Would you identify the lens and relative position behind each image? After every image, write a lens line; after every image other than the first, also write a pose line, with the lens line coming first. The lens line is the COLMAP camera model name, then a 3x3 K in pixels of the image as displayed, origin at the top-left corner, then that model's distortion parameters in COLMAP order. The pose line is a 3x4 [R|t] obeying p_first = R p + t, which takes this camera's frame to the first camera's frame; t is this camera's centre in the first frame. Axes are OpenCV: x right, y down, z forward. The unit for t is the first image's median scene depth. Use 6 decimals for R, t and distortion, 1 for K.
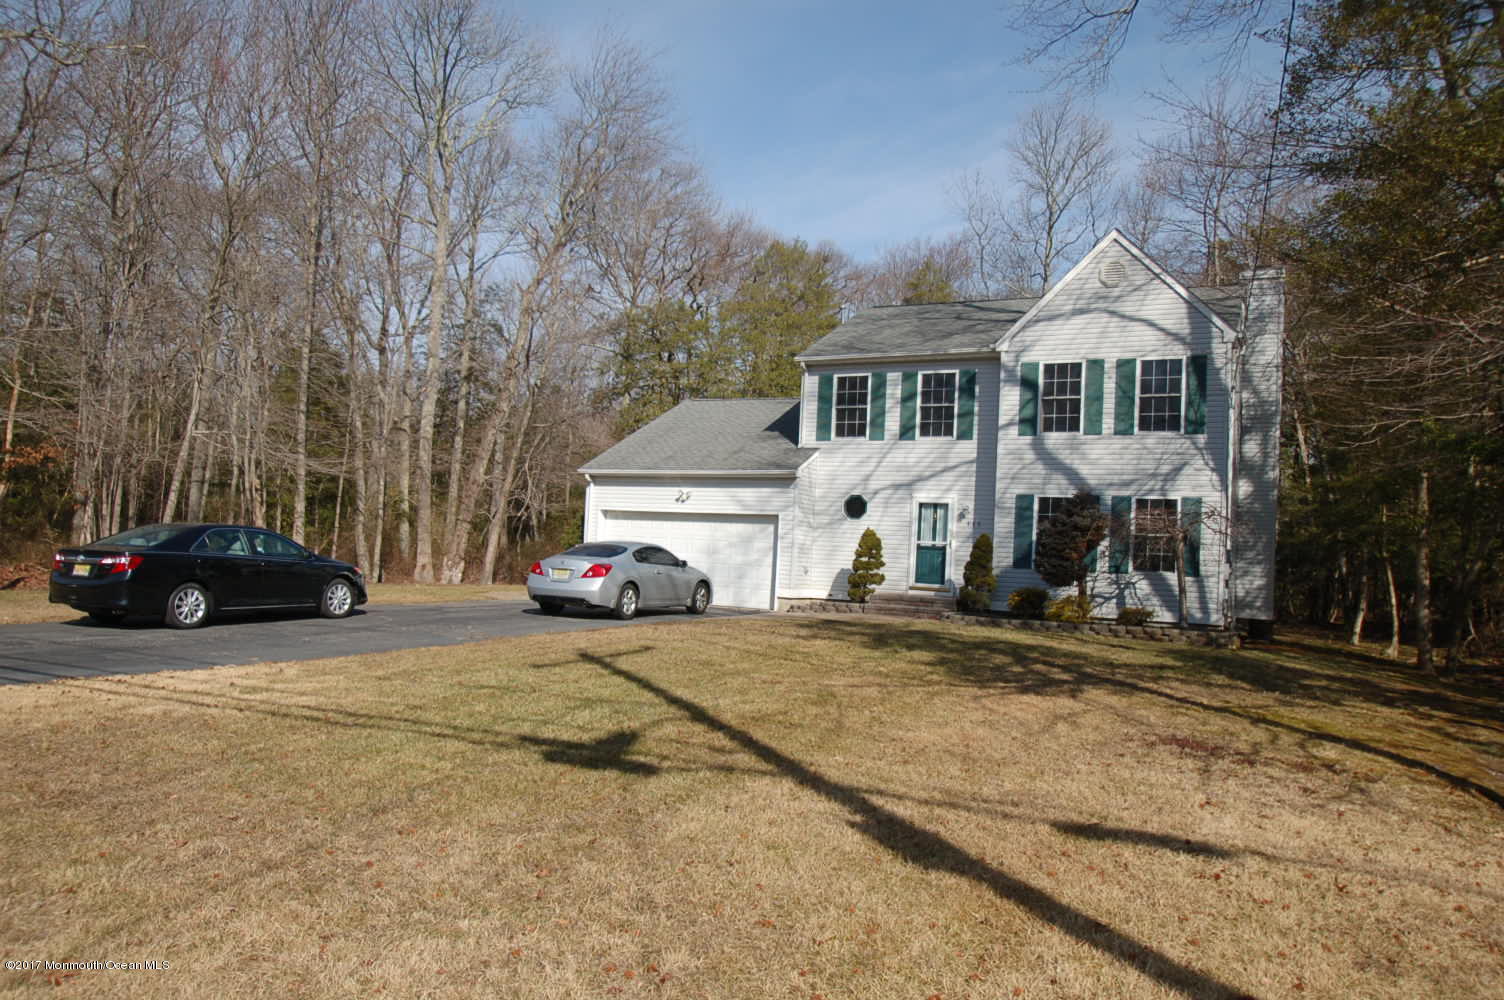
lens RADIAL K [[1034.2, 0, 763.1], [0, 1034.2, 530.4], [0, 0, 1]] dist [-0.029793, 0.003592]
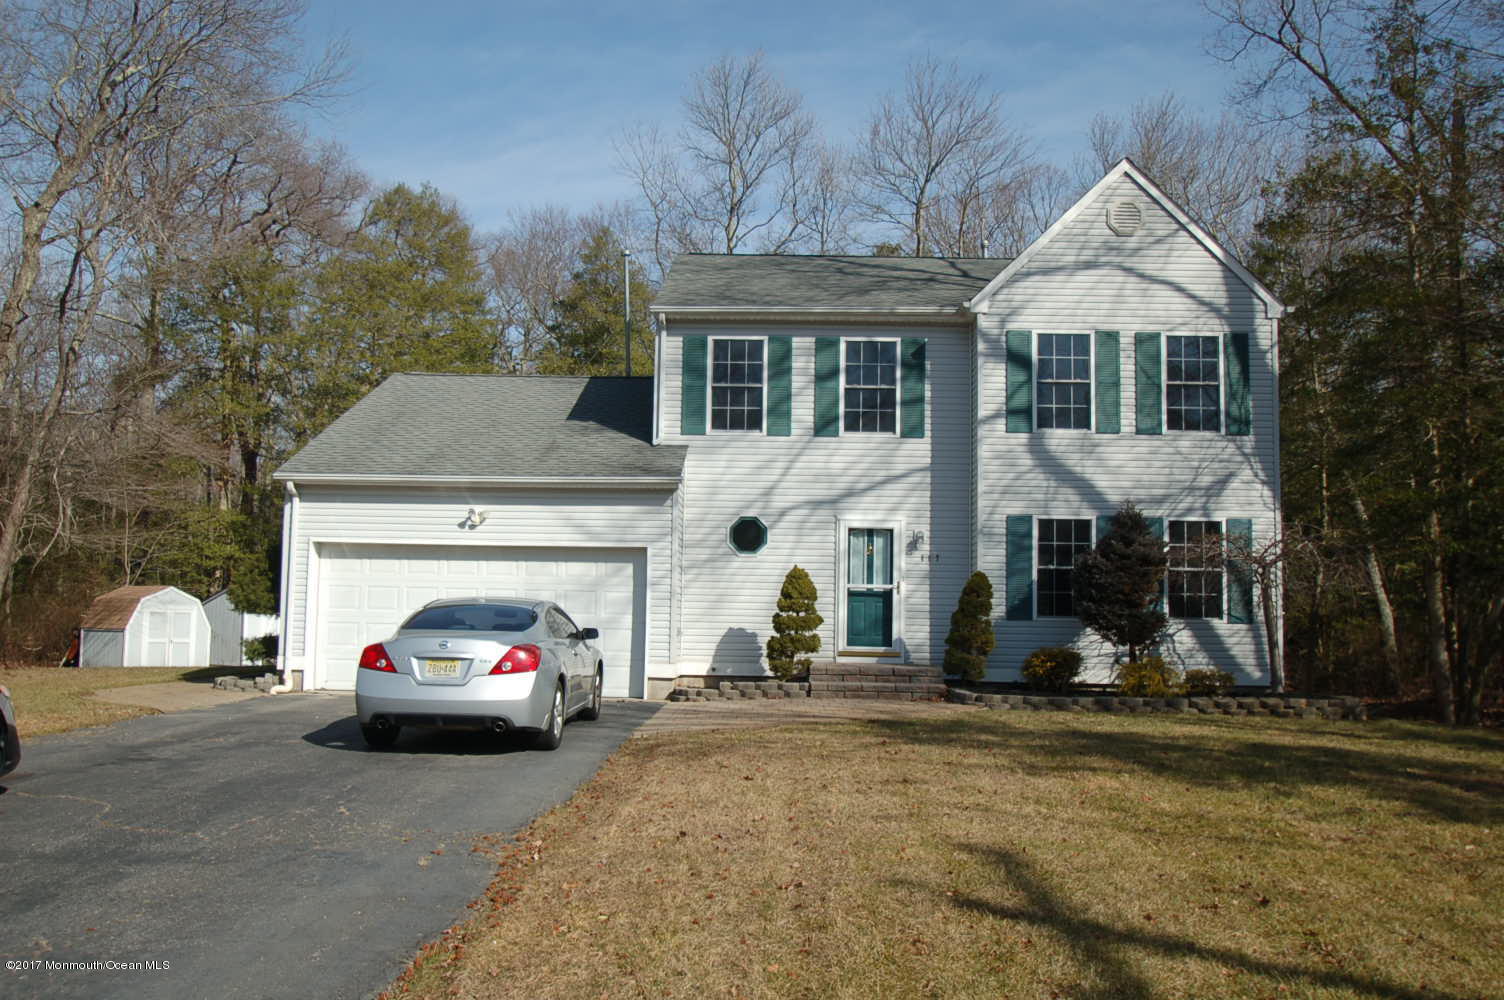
lens RADIAL K [[1138.4, 0, 746.1], [0, 1138.4, 532.3], [0, 0, 1]] dist [-0.042206, 0.002105]
pose [[0.906579, -0.003083, 0.422024, -0.230100], [0.016183, 0.999492, -0.027461, -0.004580], [-0.421725, 0.031725, 0.906168, 0.349556]]
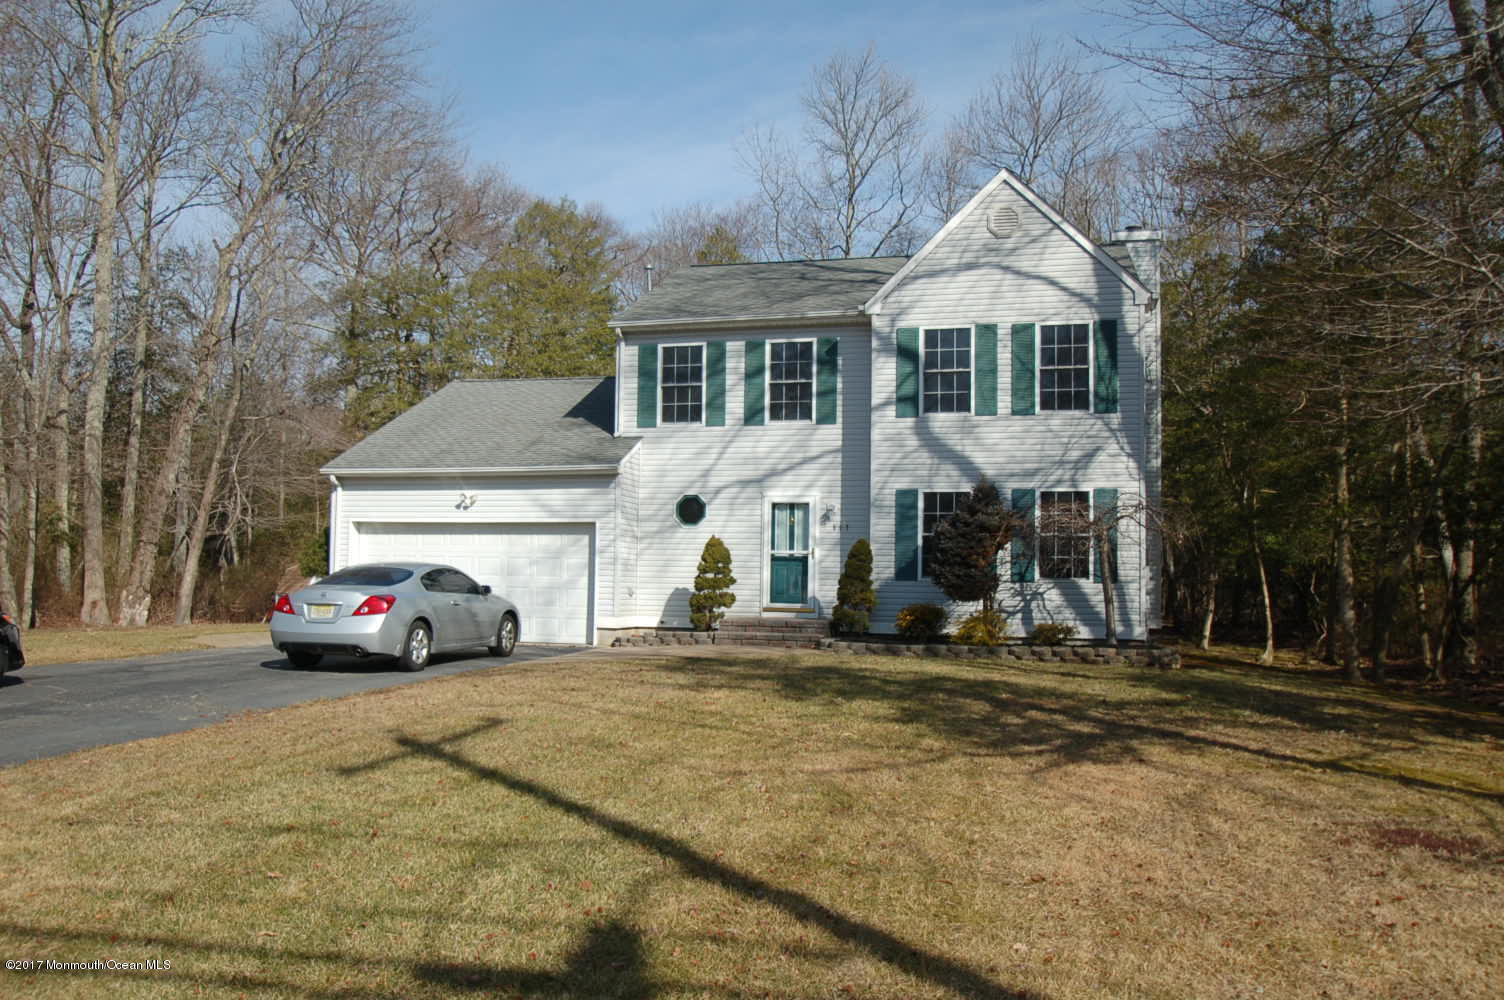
lens RADIAL K [[1138.4, 0, 746.1], [0, 1138.4, 532.3], [0, 0, 1]] dist [-0.042206, 0.002105]
pose [[0.976116, -0.026124, 0.215673, -0.060897], [0.027975, 0.999593, -0.005533, 0.000300], [-0.215440, 0.011434, 0.976450, 0.141233]]
